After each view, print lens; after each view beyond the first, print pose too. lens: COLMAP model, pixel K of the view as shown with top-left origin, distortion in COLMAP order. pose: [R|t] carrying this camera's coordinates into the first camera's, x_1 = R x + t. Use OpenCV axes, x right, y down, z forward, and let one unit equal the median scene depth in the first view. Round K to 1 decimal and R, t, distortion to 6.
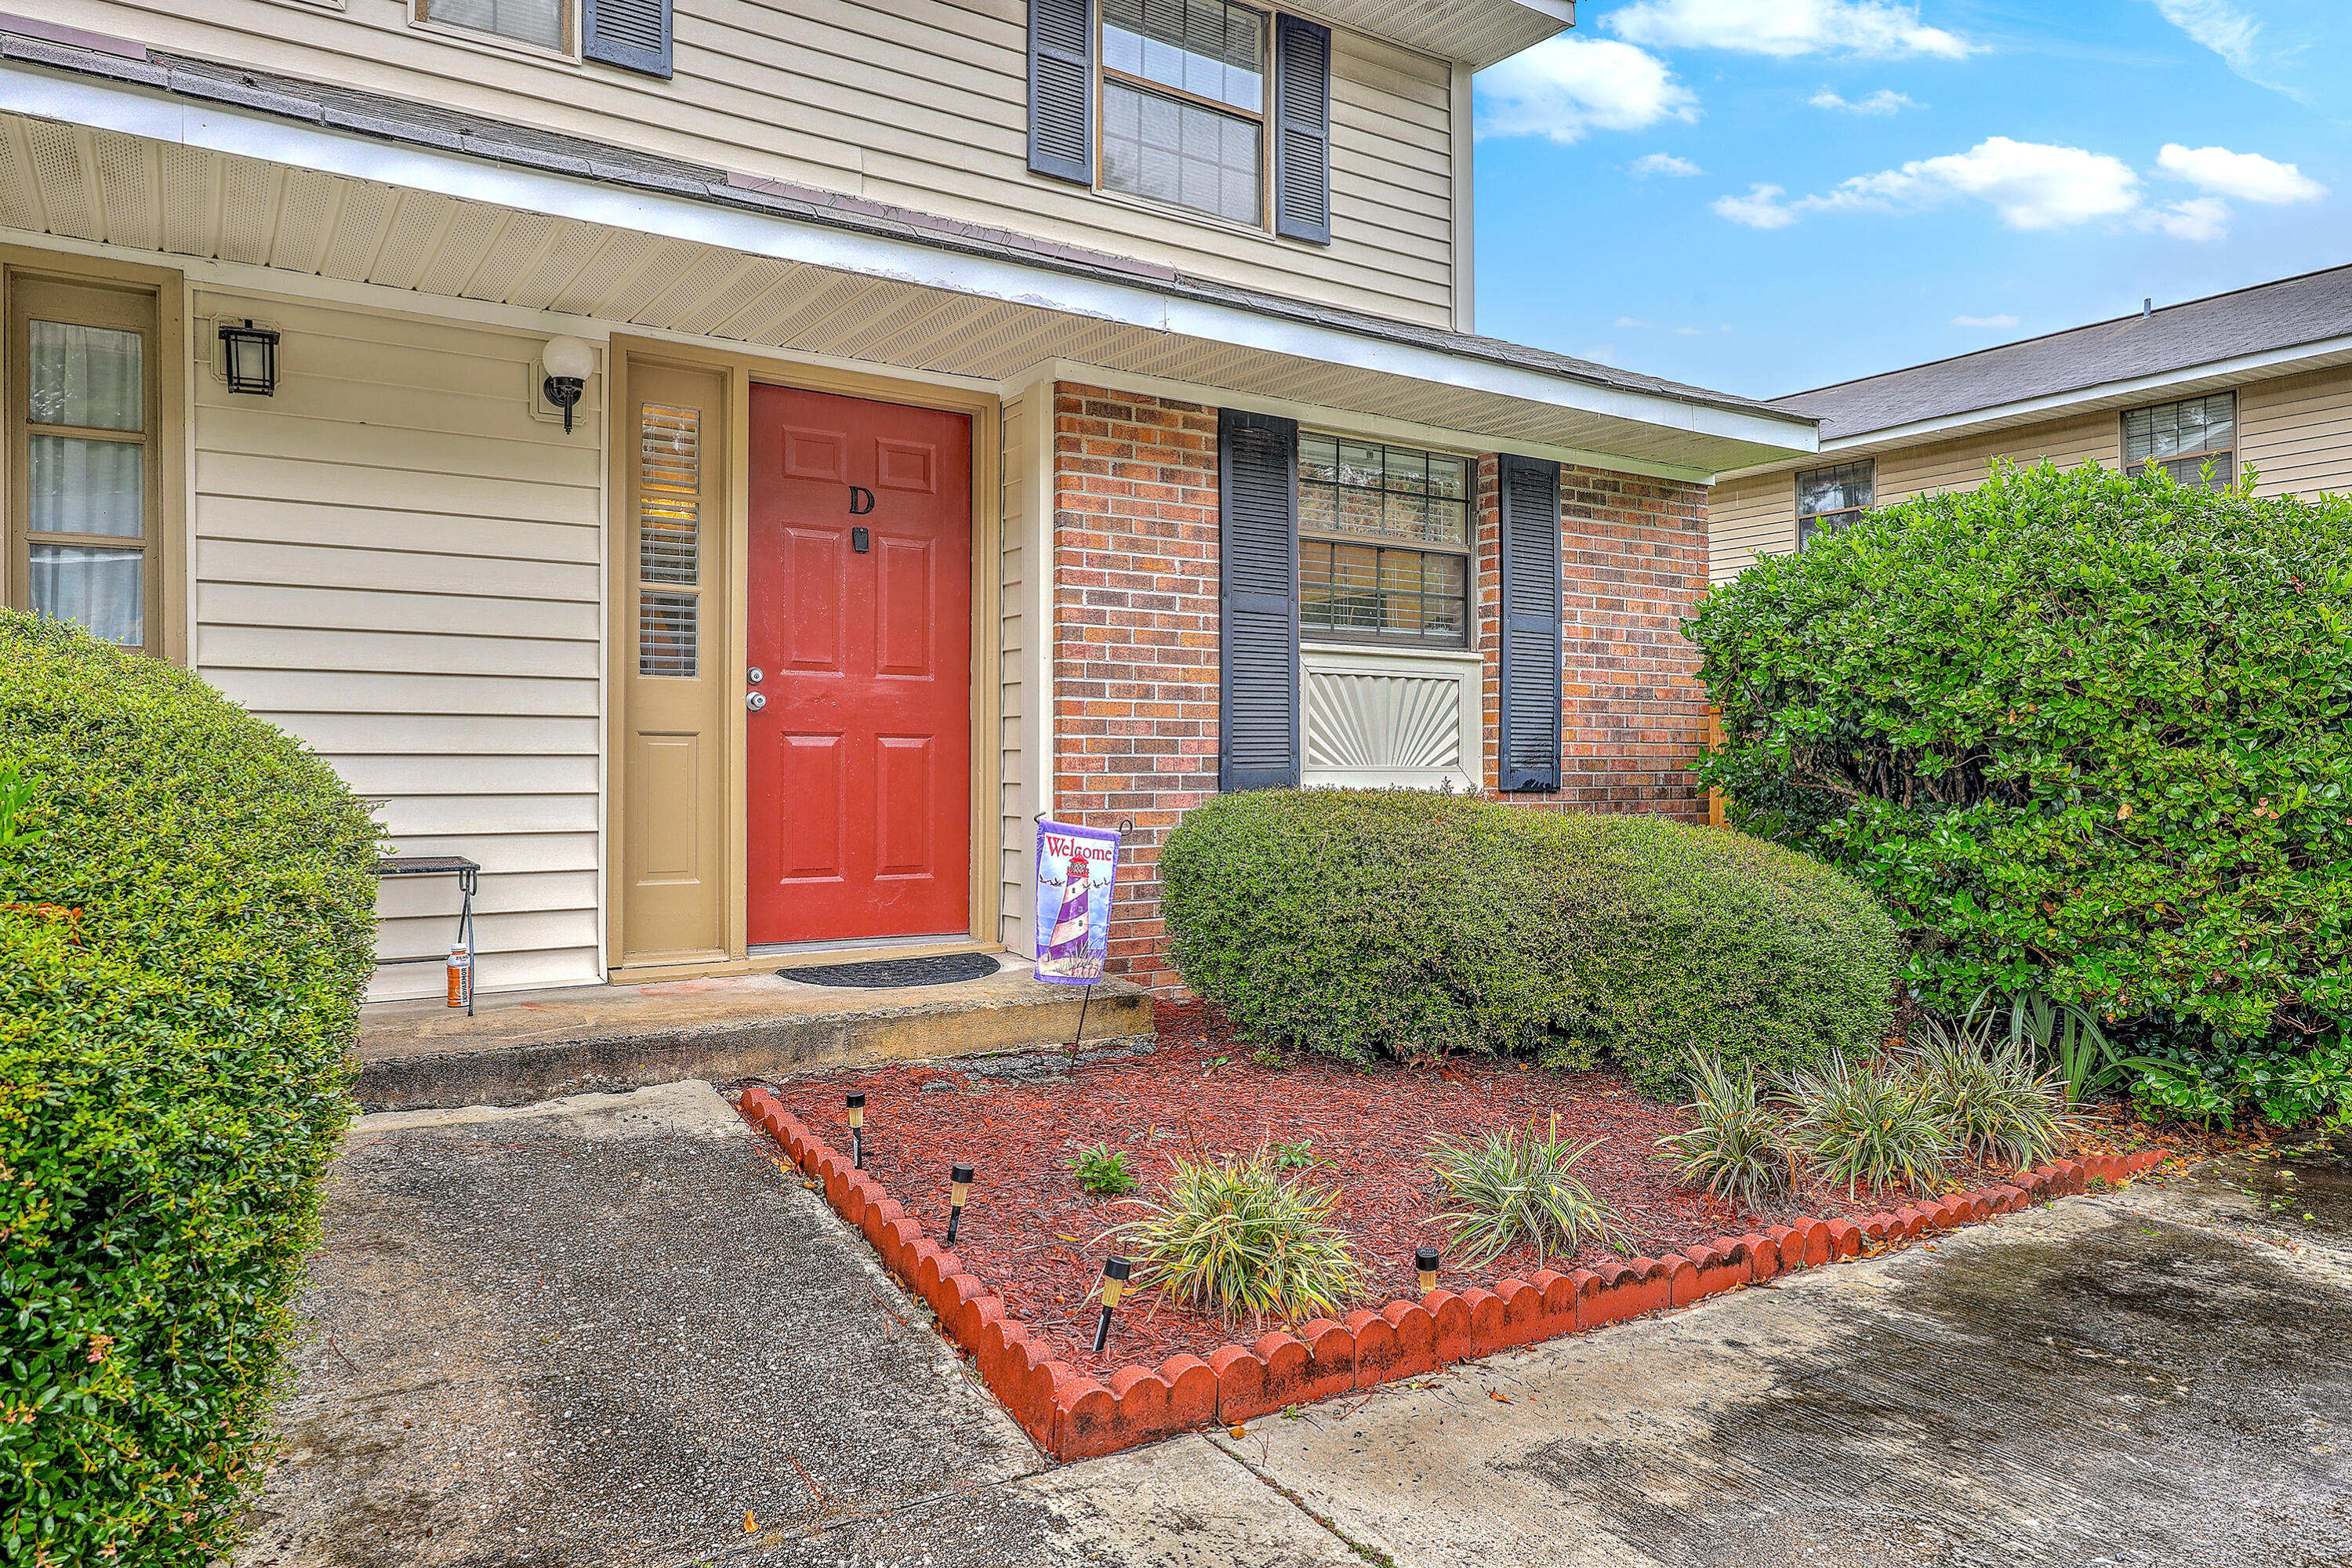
lens RADIAL K [[1528.9, 0, 1226.7], [0, 1528.9, 760.2], [0, 0, 1]] dist [0.000084, -0.000815]
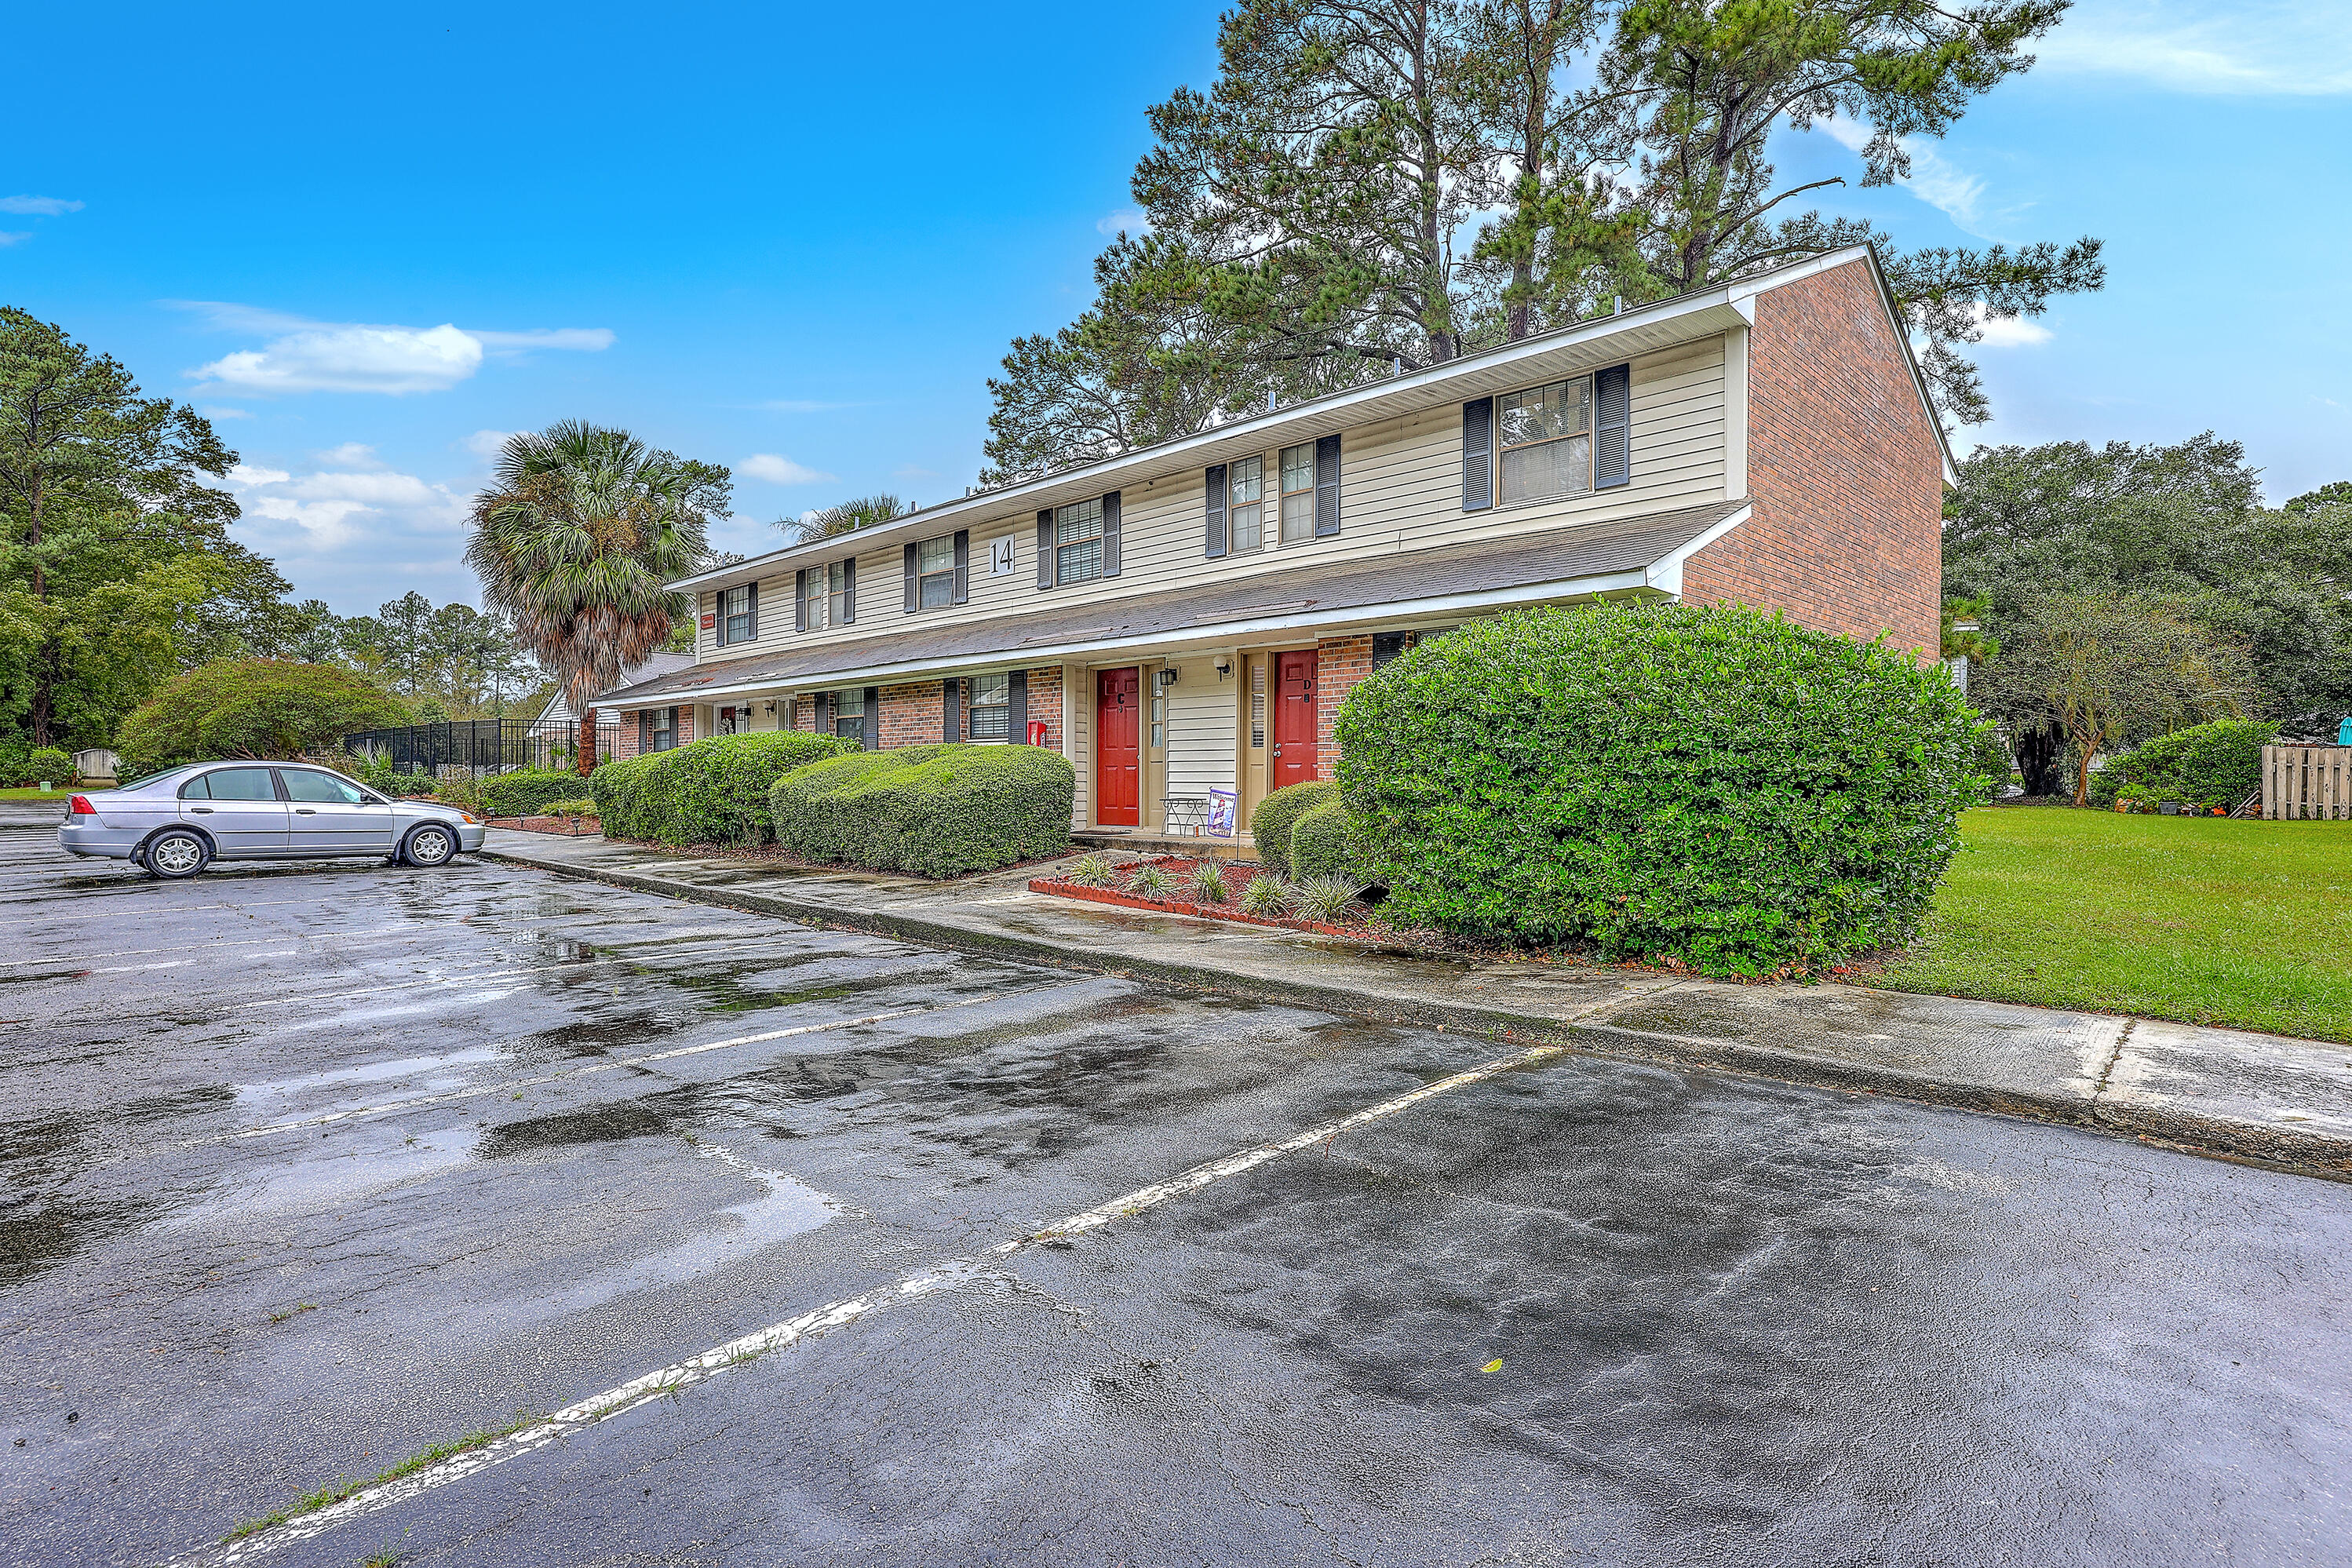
lens RADIAL K [[1194.5, 0, 1190.8], [0, 1194.5, 786.6], [0, 0, 1]] dist [-0.000492, 0.000986]
pose [[0.195907, 0.001285, -0.980622, 2.039518], [-0.000440, 0.999999, 0.001223, 0.026586], [0.980622, 0.000192, 0.195908, 0.338654]]
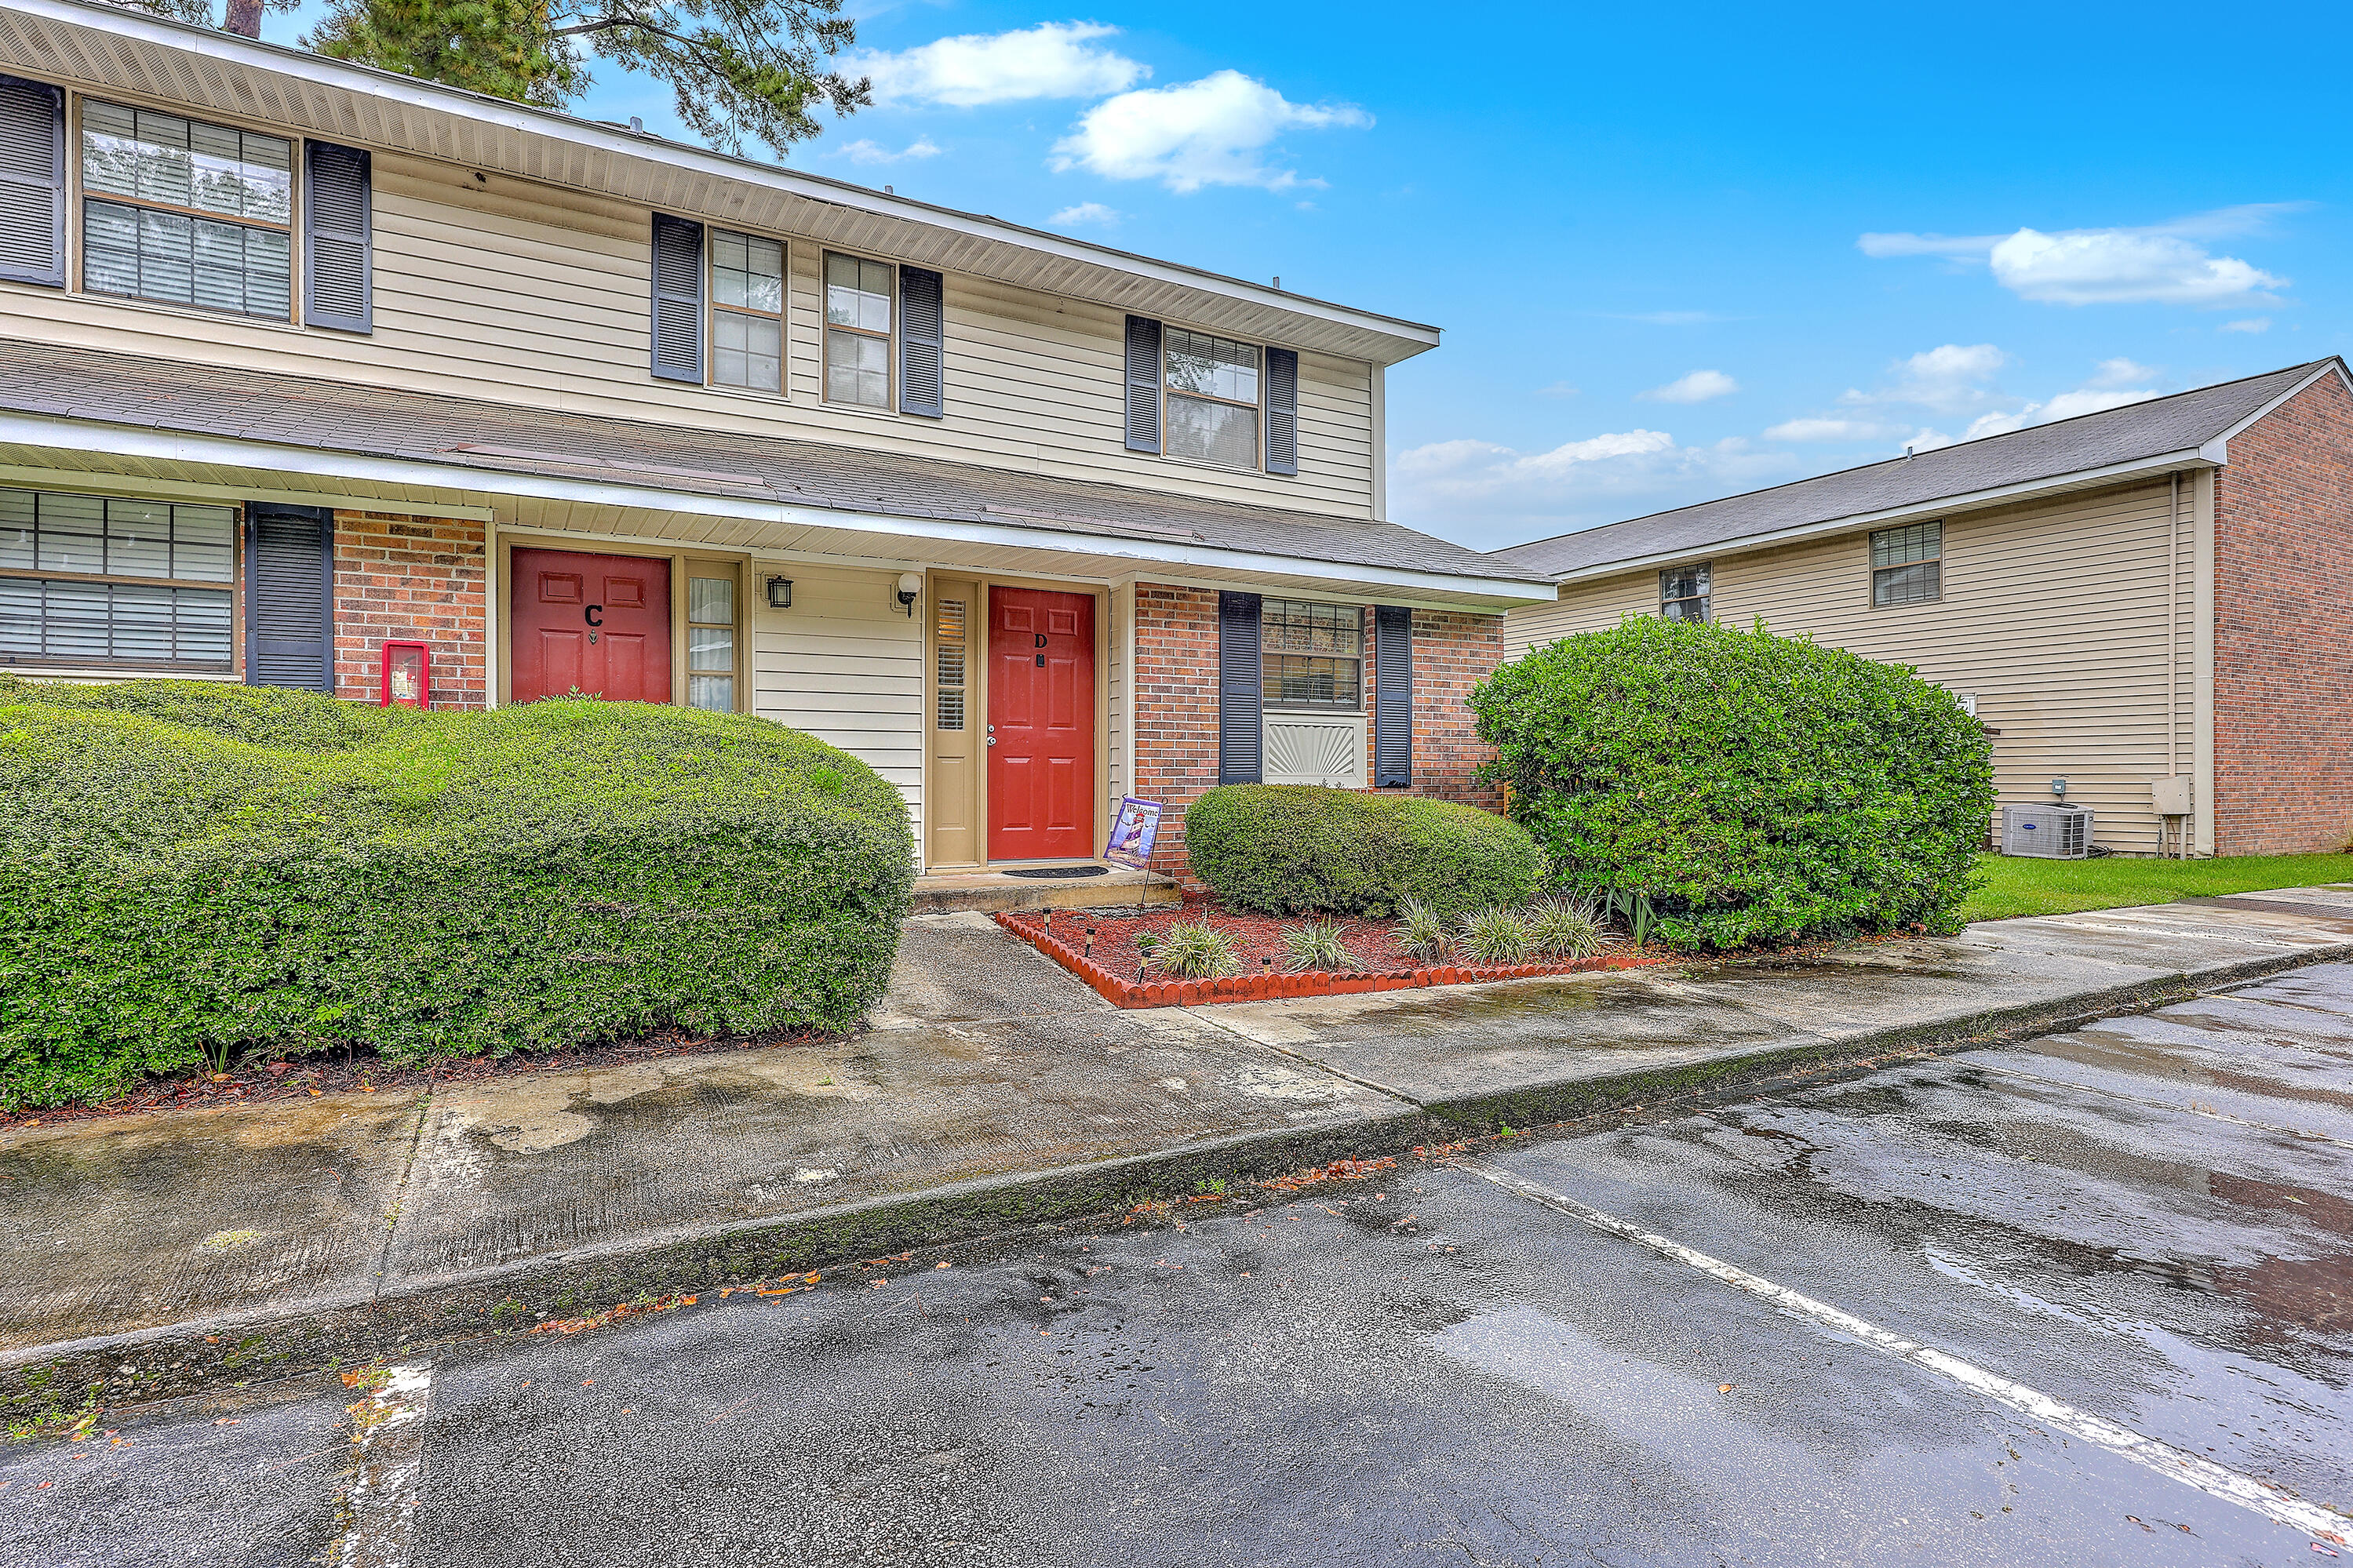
lens RADIAL K [[1194.9, 0, 1201.9], [0, 1194.9, 775.8], [0, 0, 1]] dist [-0.000492, 0.000986]
pose [[0.997077, 0.001329, -0.076389, 0.096572], [-0.000910, 0.999984, 0.005514, -0.000792], [0.076395, -0.005428, 0.997063, -0.571968]]
